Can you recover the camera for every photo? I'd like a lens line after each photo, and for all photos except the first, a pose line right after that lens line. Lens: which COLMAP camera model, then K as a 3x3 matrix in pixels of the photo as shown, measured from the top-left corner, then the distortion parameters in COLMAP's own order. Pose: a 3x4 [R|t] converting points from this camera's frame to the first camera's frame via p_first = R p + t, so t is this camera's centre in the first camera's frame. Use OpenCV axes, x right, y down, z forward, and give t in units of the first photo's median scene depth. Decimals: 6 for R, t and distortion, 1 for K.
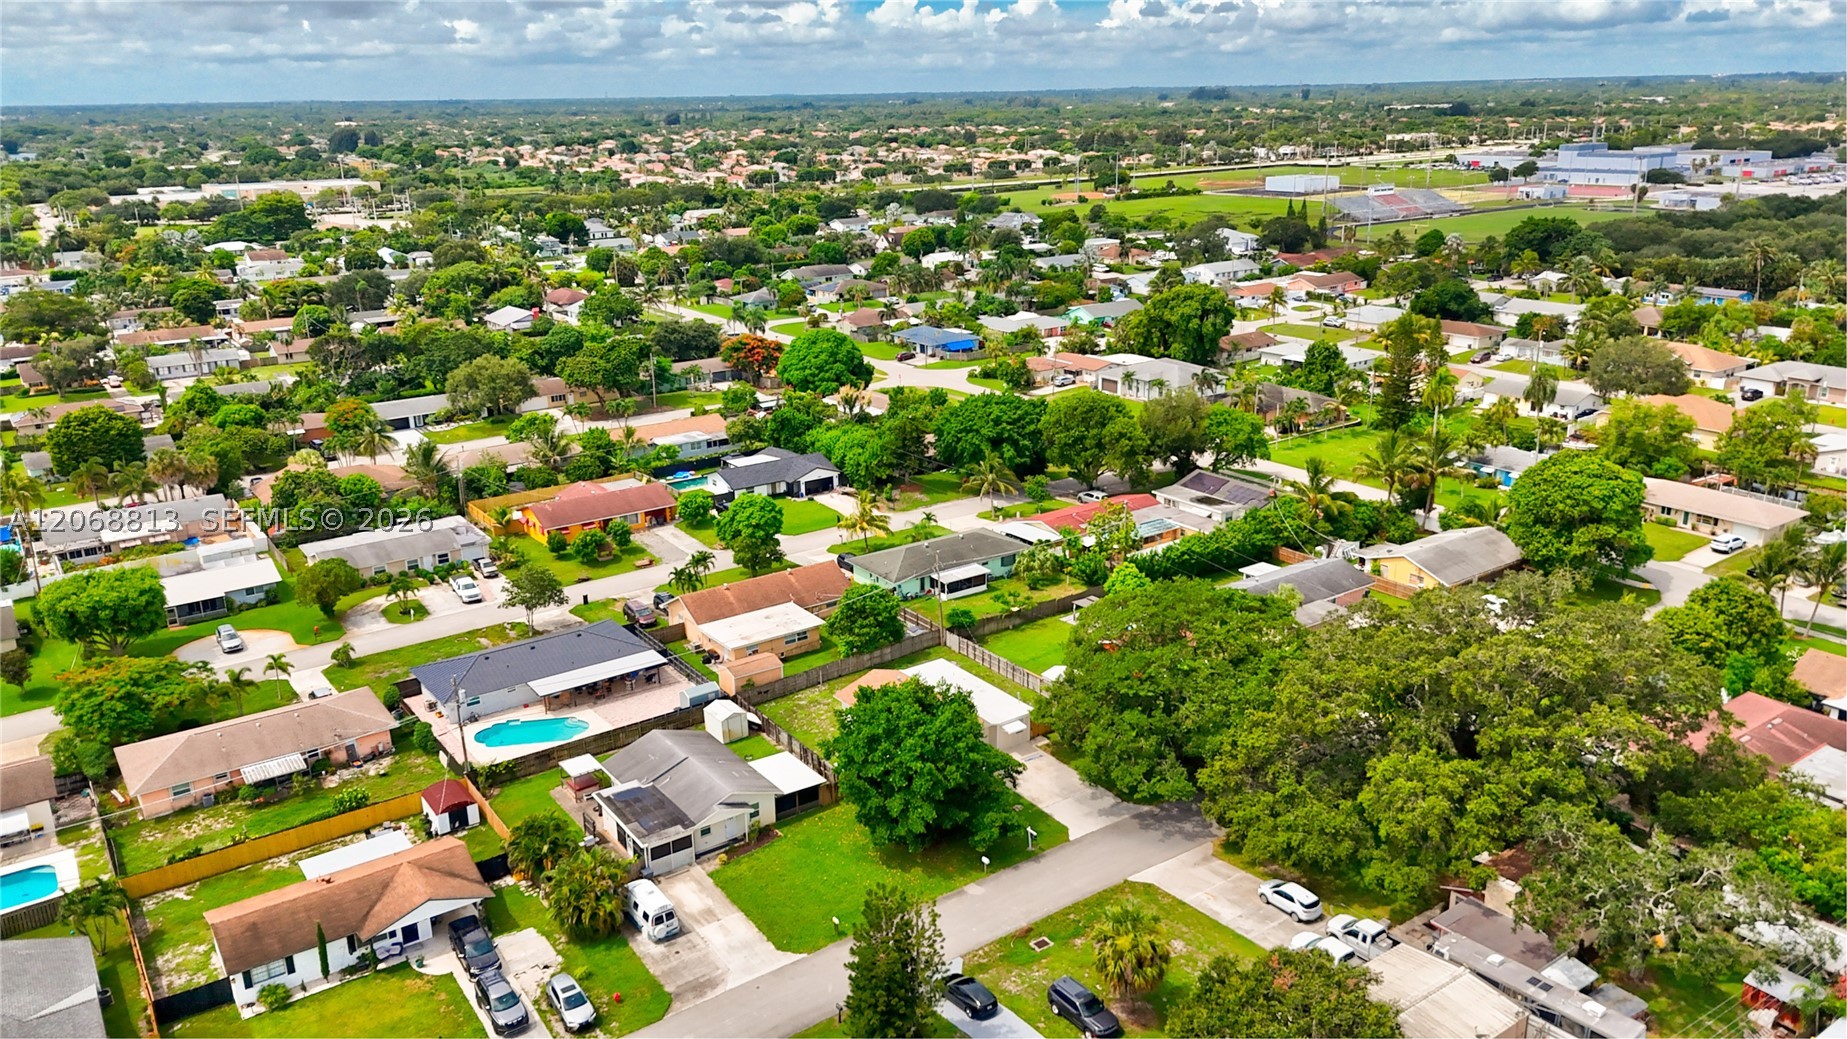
lens RADIAL K [[1350.2, 0, 923.5], [0, 1350.2, 519.5], [0, 0, 1]] dist [0.072843, -0.095730]
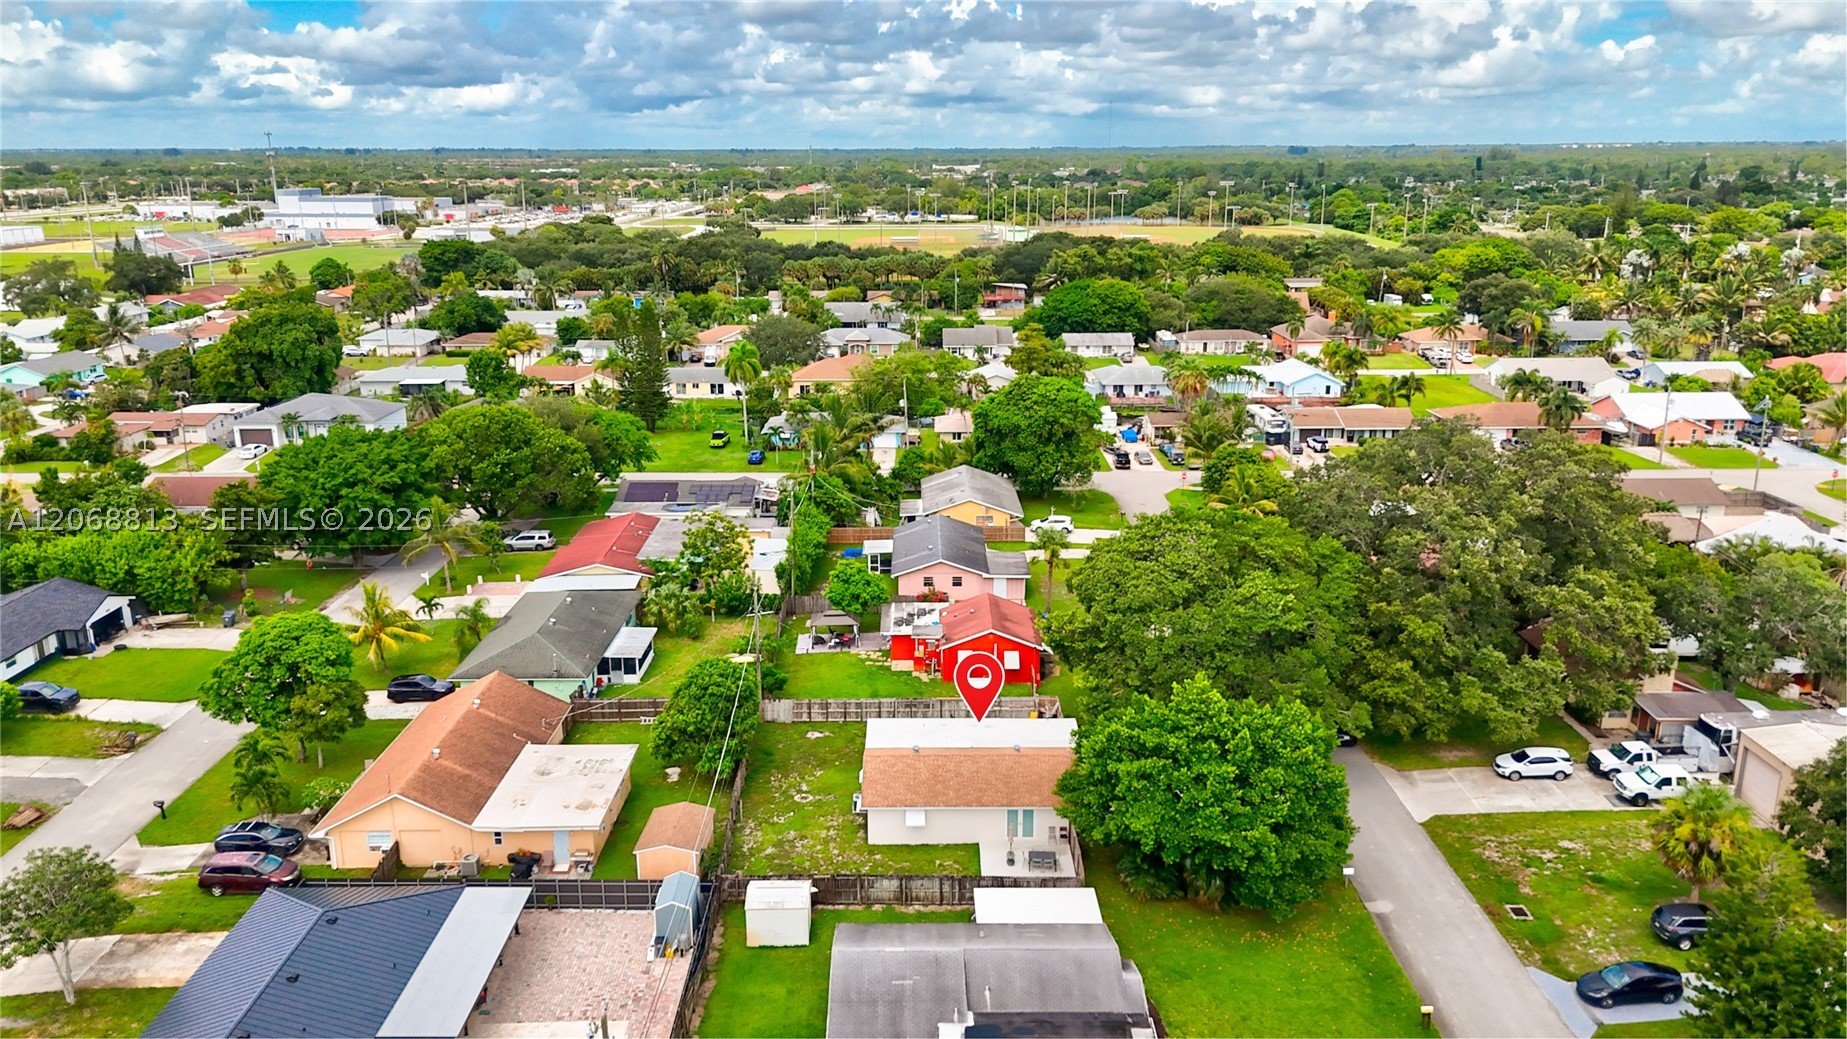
lens RADIAL K [[1350.2, 0, 923.5], [0, 1350.2, 519.5], [0, 0, 1]] dist [0.072843, -0.095730]
pose [[0.577085, -0.195437, 0.792955, -0.407648], [0.233204, 0.969952, 0.069343, -0.034558], [-0.782681, 0.144903, 0.605321, 0.415153]]
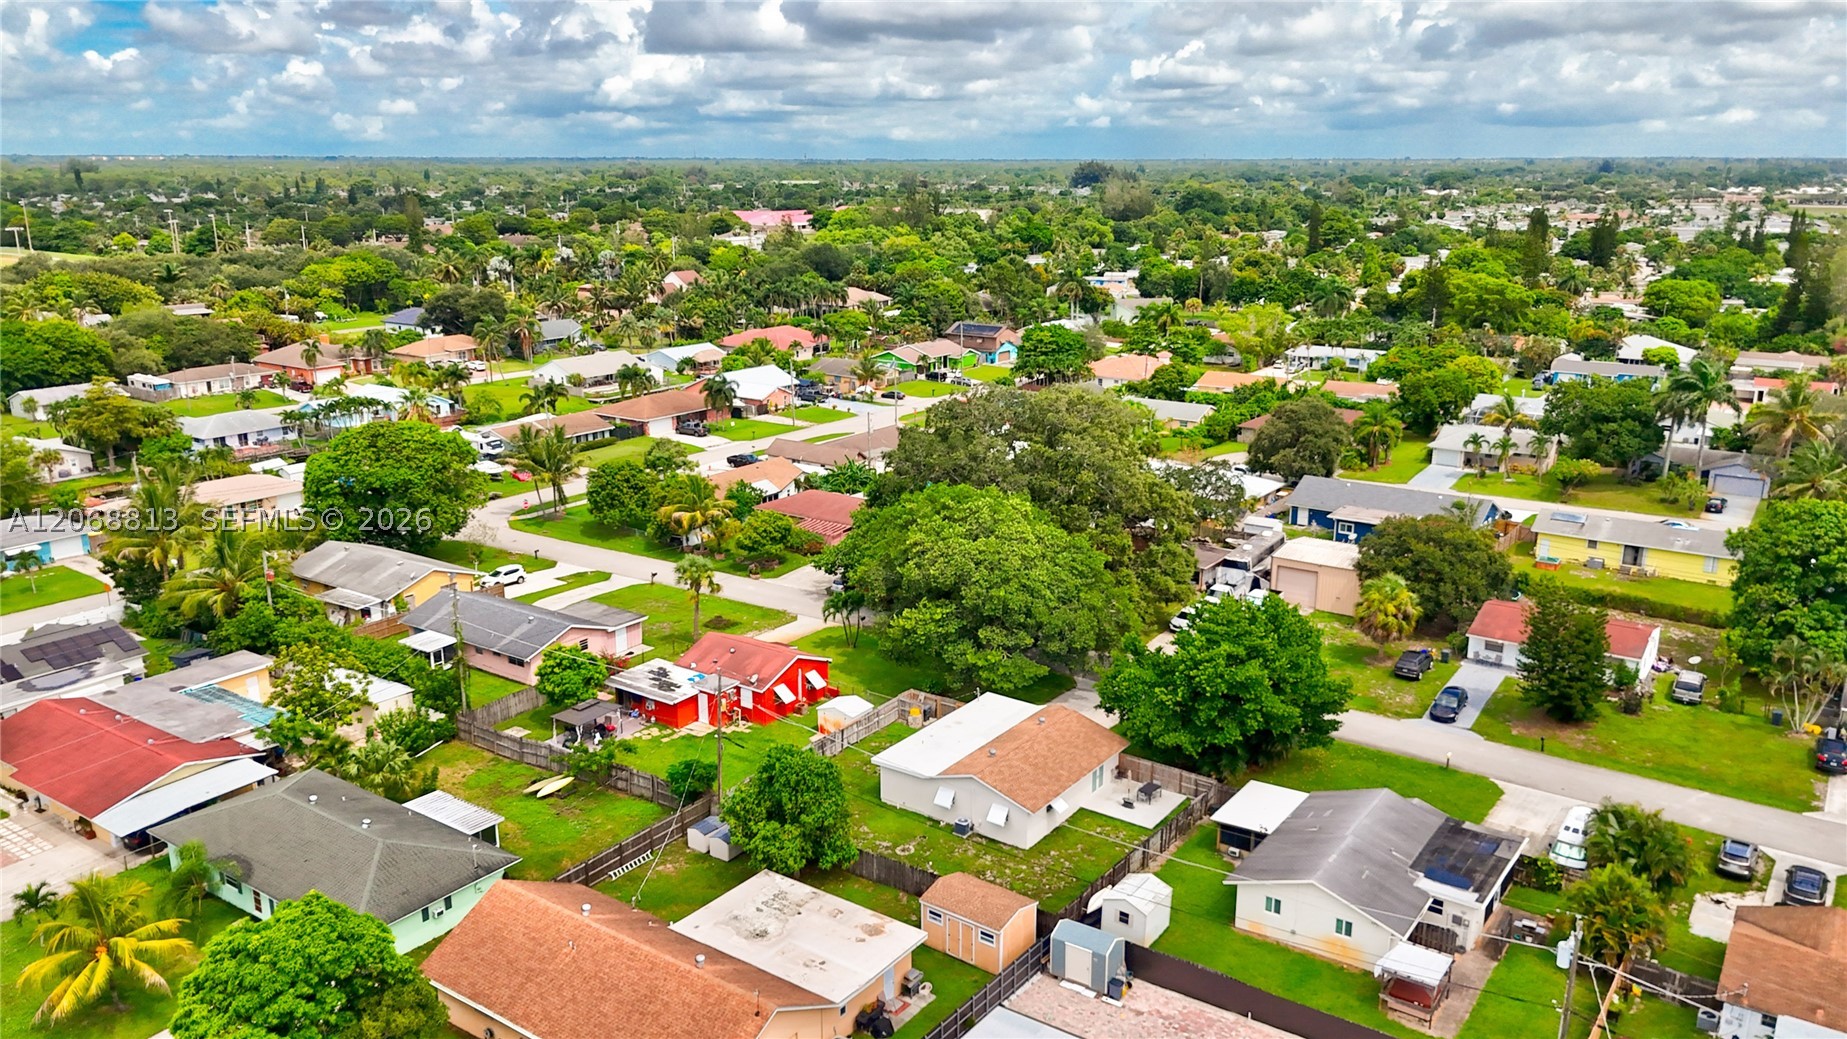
lens RADIAL K [[1350.2, 0, 923.5], [0, 1350.2, 519.5], [0, 0, 1]] dist [0.072843, -0.095730]
pose [[-0.329923, -0.220534, 0.917887, -0.472469], [0.283797, 0.904180, 0.319247, -0.171602], [-0.900339, 0.365820, -0.235723, 0.851699]]
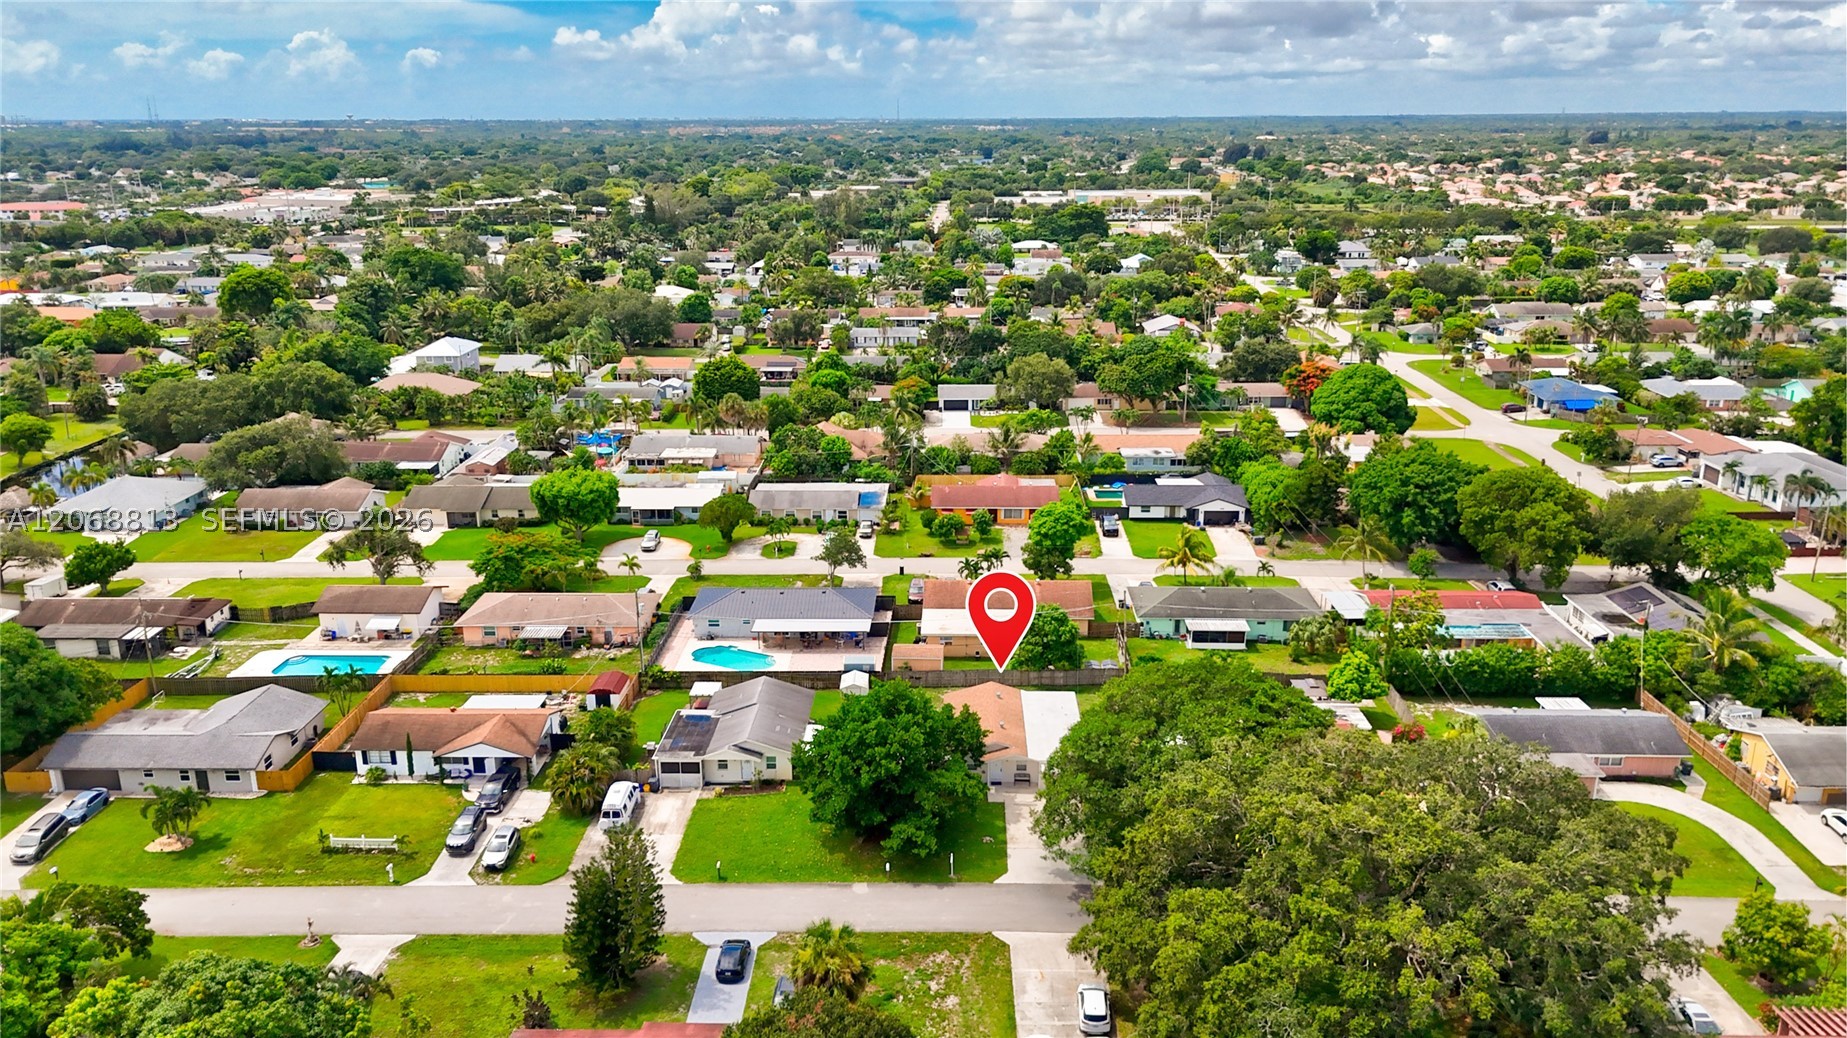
lens RADIAL K [[1350.2, 0, 923.5], [0, 1350.2, 519.0], [0, 0, 1]] dist [0.072843, -0.095730]
pose [[0.800697, 0.182421, -0.570620, 0.369661], [-0.188273, 0.980874, 0.049389, -0.038633], [0.568715, 0.067887, 0.819728, 0.094857]]
